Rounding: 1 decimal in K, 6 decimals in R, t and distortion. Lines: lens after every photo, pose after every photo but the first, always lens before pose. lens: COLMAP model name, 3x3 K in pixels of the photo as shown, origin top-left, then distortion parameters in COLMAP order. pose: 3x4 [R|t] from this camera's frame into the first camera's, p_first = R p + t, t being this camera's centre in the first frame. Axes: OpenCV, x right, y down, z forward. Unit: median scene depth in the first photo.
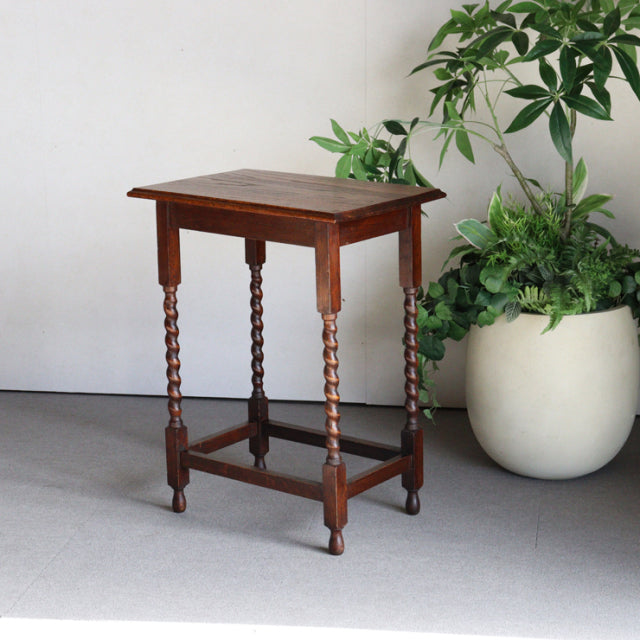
lens RADIAL K [[1525.9, 0, 320.0], [0, 1525.9, 320.0], [0, 0, 1]] dist [0.046082, 0.285347]
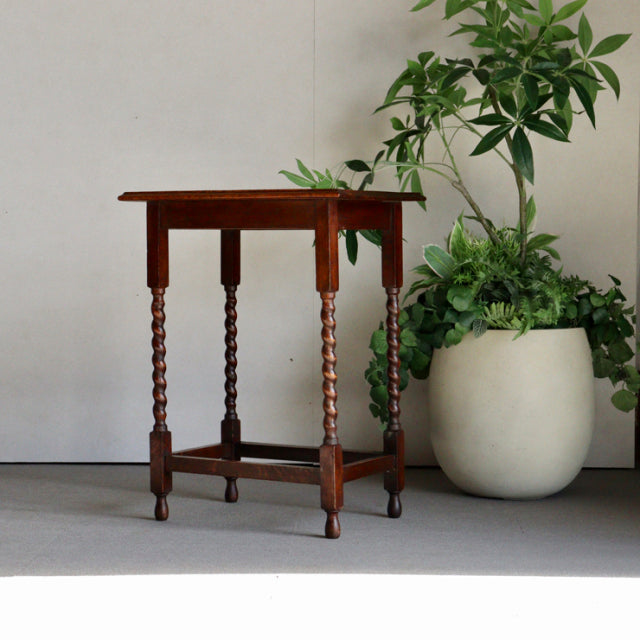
lens RADIAL K [[1525.9, 0, 320.0], [0, 1525.9, 320.0], [0, 0, 1]] dist [0.046082, 0.285347]
pose [[0.991955, 0.004844, 0.126498, -0.114262], [0.018749, 0.982626, -0.184649, 0.179991], [-0.125195, 0.185535, 0.974630, -0.004004]]
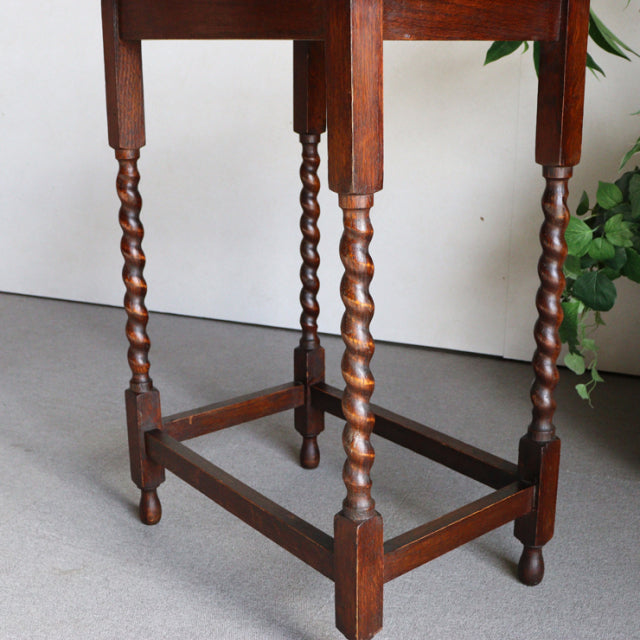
lens RADIAL K [[917.3, 0, 319.8], [0, 917.3, 330.5], [0, 0, 1]] dist [-0.086699, -0.018227]
pose [[0.971337, 0.081468, -0.223312, 0.051300], [-0.064570, 0.994541, 0.081967, 0.011914], [0.228770, -0.065198, 0.971295, 0.648465]]
